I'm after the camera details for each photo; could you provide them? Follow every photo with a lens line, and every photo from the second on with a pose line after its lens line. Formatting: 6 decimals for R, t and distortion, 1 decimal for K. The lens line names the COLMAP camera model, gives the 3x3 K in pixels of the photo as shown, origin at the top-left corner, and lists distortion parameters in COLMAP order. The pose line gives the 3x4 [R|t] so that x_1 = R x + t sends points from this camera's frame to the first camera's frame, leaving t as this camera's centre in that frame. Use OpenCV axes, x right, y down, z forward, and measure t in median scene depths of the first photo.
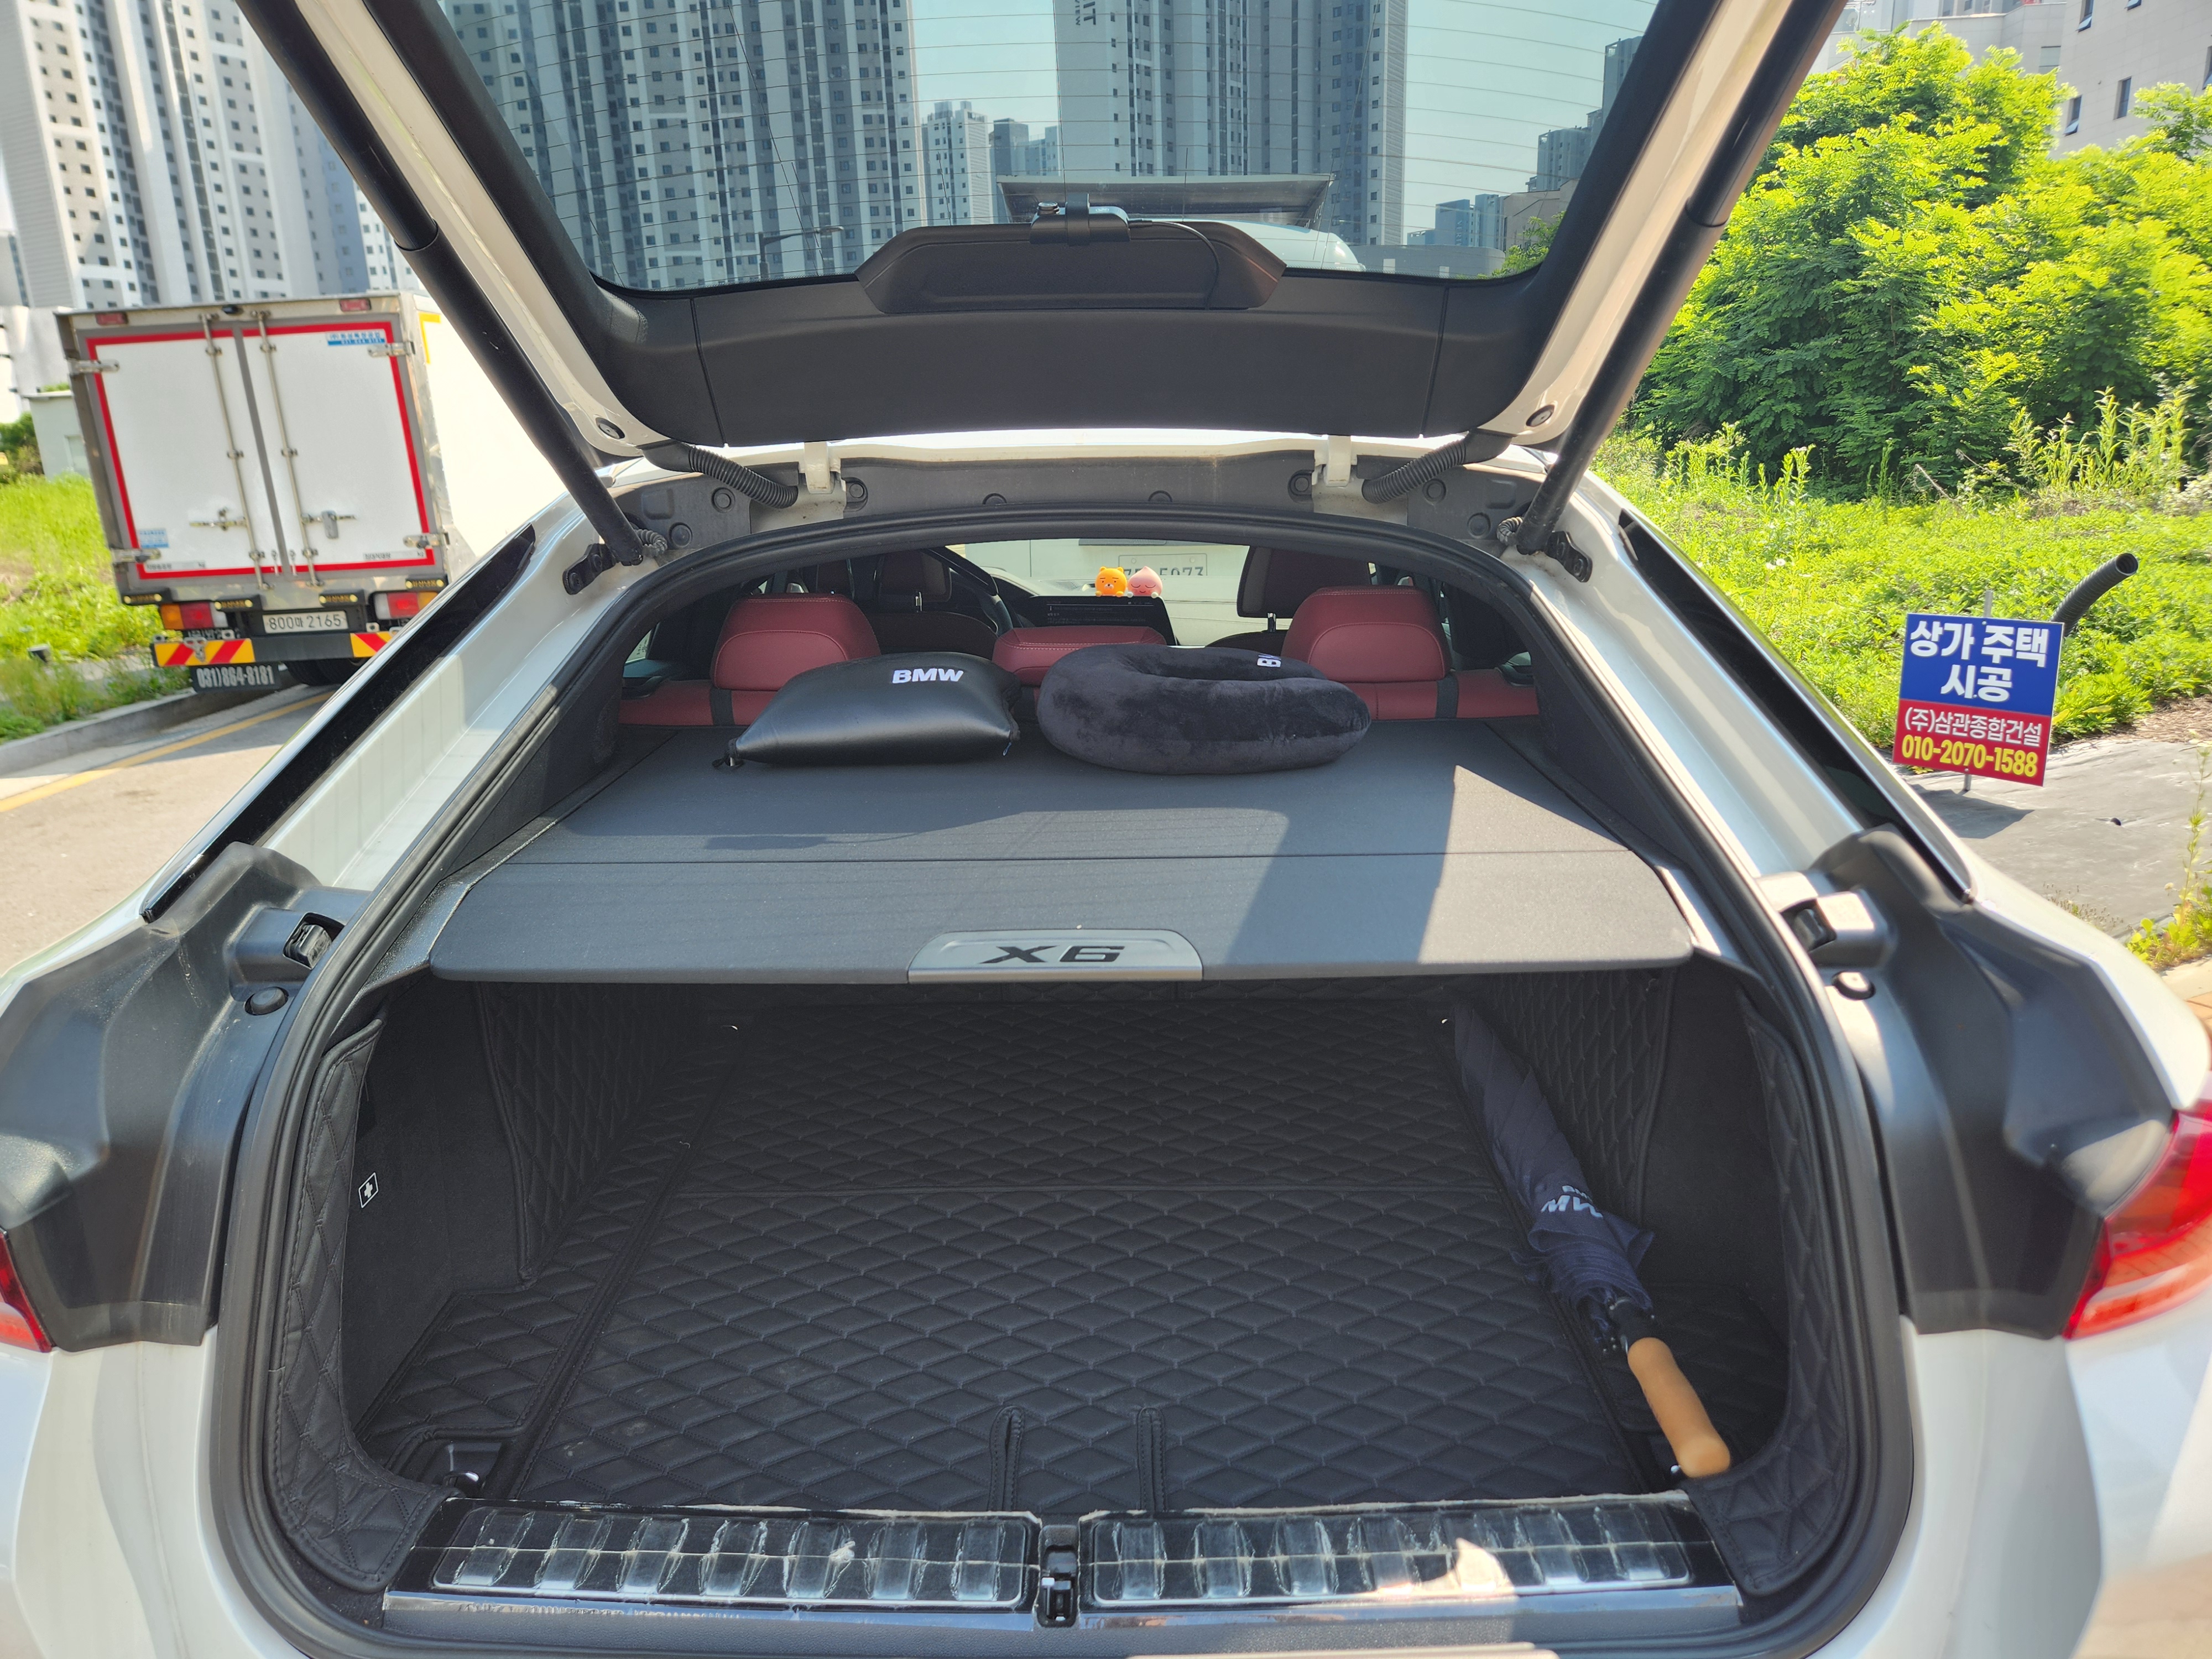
lens RADIAL K [[1445.8, 0, 1098.7], [0, 1445.8, 865.0], [0, 0, 1]] dist [0.004604, -0.029007]
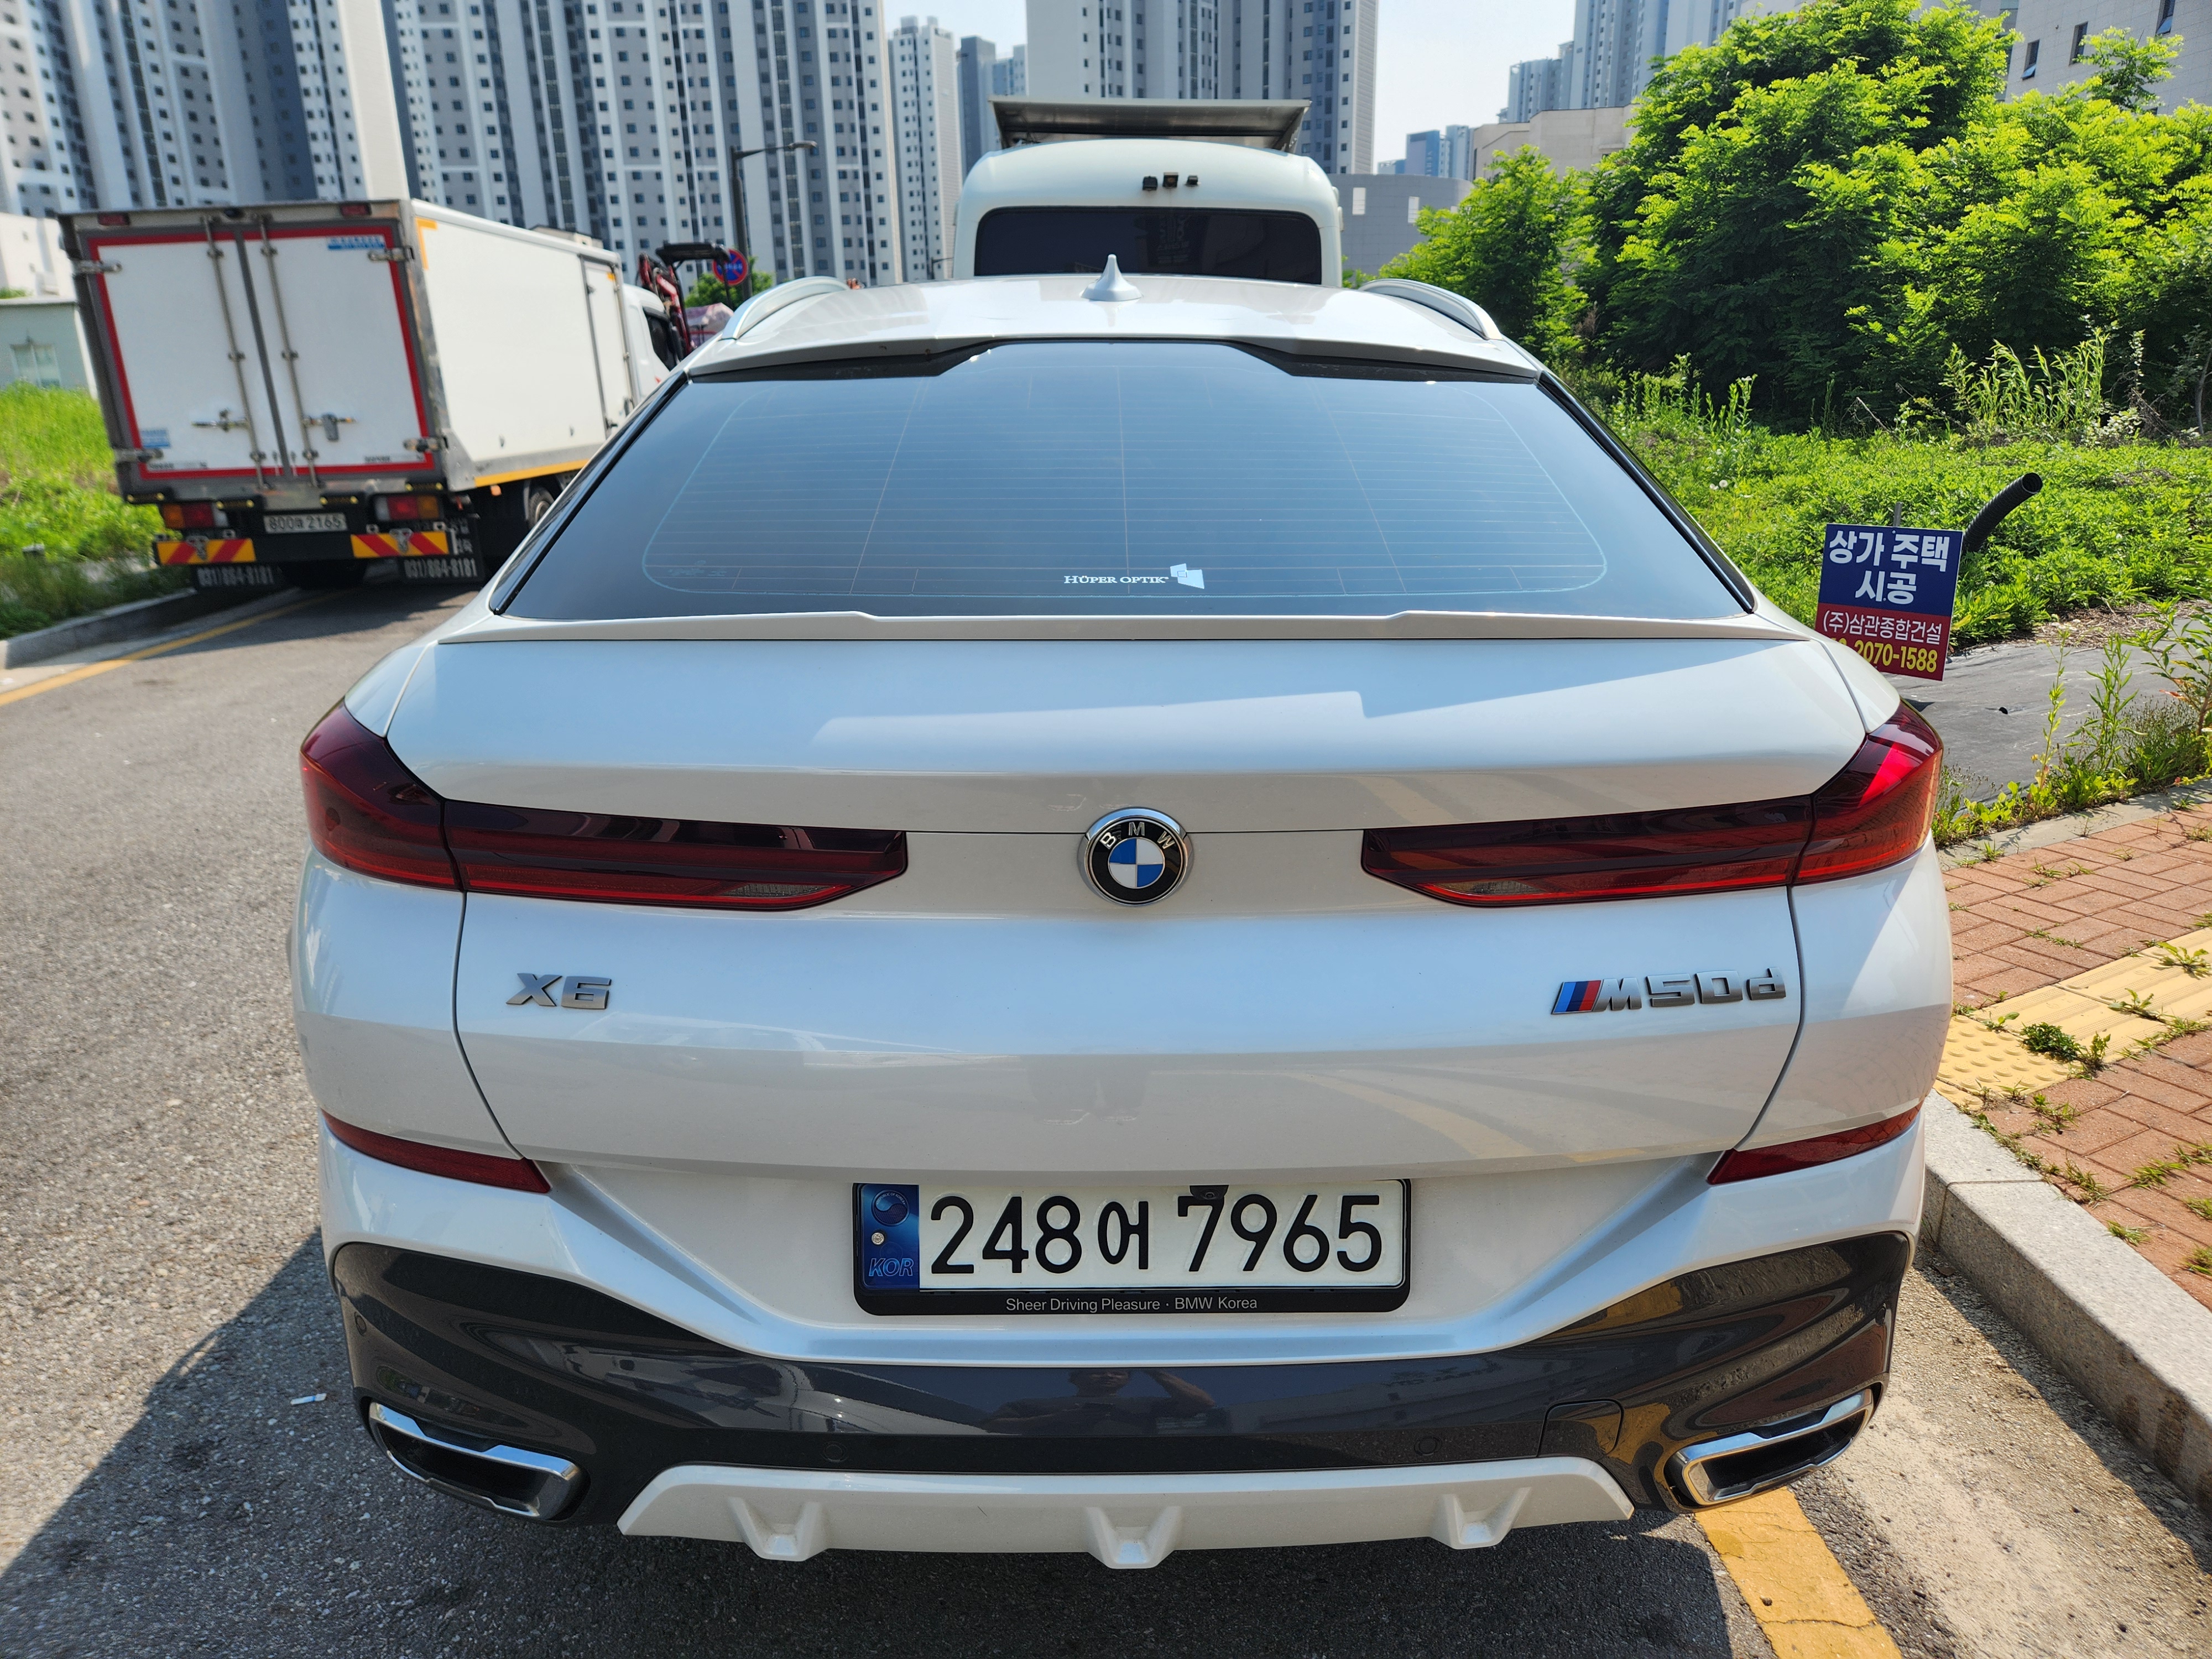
lens RADIAL K [[1503.7, 0, 1113.6], [0, 1503.7, 878.8], [0, 0, 1]] dist [-0.003878, -0.022506]
pose [[0.999199, 0.002954, 0.039911, -0.017624], [-0.004381, 0.999352, 0.035730, 0.043074], [-0.039779, -0.035877, 0.998564, -0.092670]]
